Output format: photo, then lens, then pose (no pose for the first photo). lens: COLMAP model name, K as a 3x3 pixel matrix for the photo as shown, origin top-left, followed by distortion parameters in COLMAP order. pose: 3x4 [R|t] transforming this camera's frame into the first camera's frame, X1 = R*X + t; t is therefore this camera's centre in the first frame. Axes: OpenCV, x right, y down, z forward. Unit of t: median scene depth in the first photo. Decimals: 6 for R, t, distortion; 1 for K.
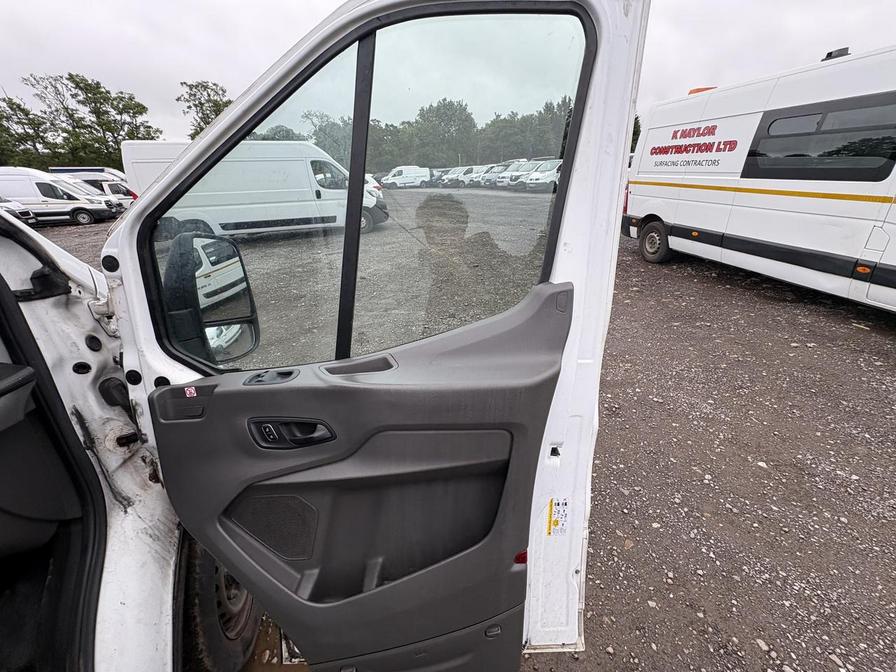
lens RADIAL K [[356.5, 0, 447.7], [0, 356.5, 337.5], [0, 0, 1]] dist [-0.001518, 0.000577]
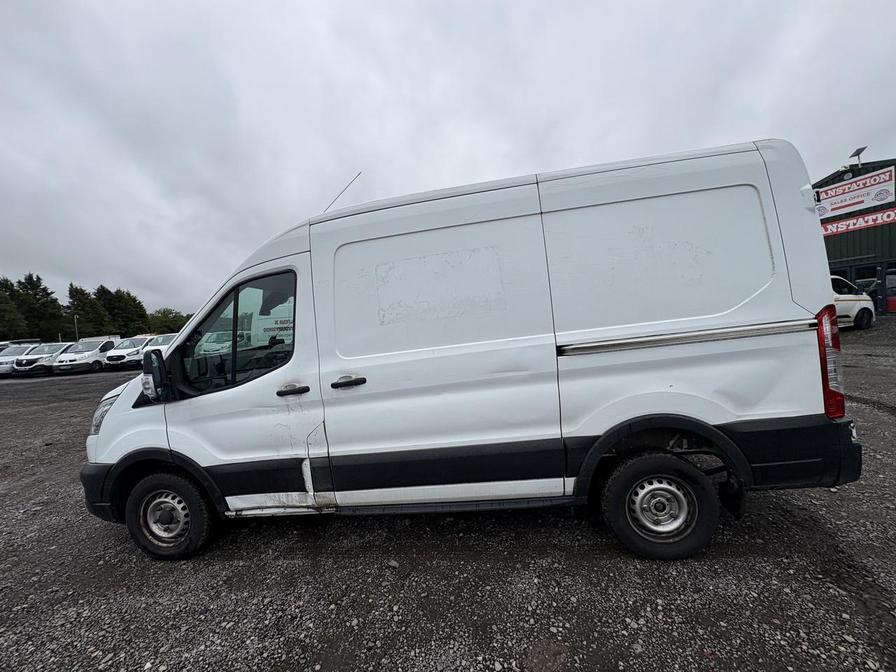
lens RADIAL K [[356.5, 0, 447.6], [0, 356.5, 336.5], [0, 0, 1]] dist [-0.001518, 0.000577]
pose [[0.401948, -0.023018, 0.915373, -0.419382], [0.433372, 0.885411, -0.168033, 0.127871], [-0.806614, 0.464238, 0.365864, -0.237216]]
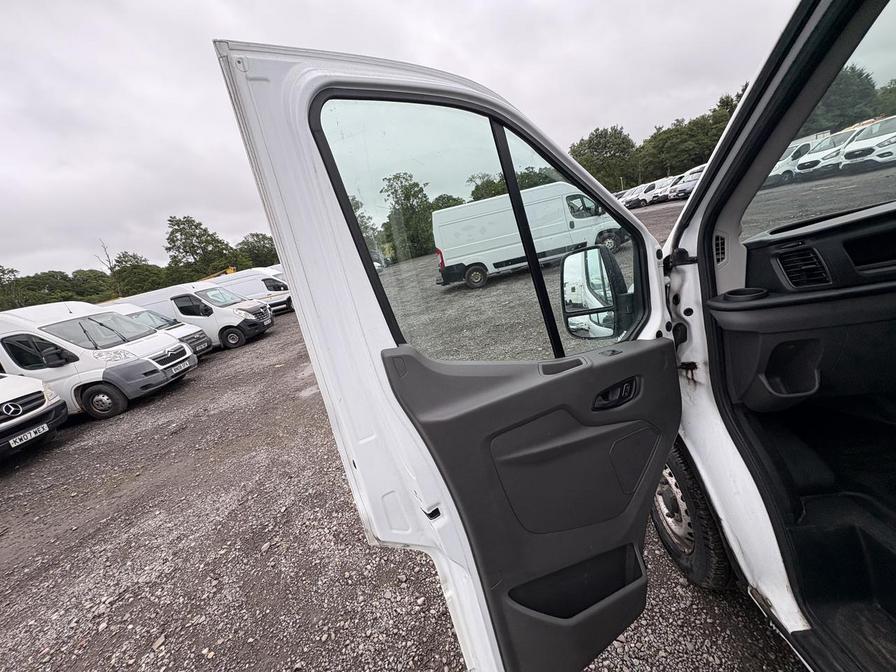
lens RADIAL K [[356.5, 0, 447.1], [0, 356.5, 335.1], [0, 0, 1]] dist [-0.001518, 0.000577]
pose [[0.912390, -0.076301, -0.402148, -0.289319], [0.029470, 0.992168, -0.121388, 0.053569], [0.408260, 0.098902, 0.907492, -0.113746]]
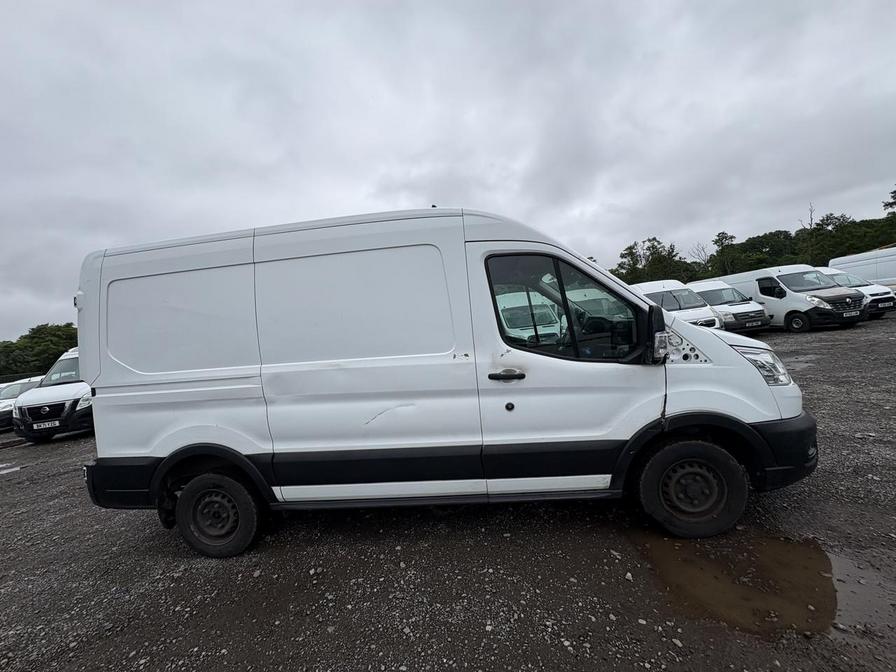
lens RADIAL K [[356.5, 0, 449.9], [0, 356.5, 334.8], [0, 0, 1]] dist [-0.001518, 0.000577]
pose [[-0.386853, 0.101040, -0.916589, 0.183554], [-0.251748, 0.944648, 0.210386, -0.019536], [0.887112, 0.312138, -0.340004, 0.040043]]
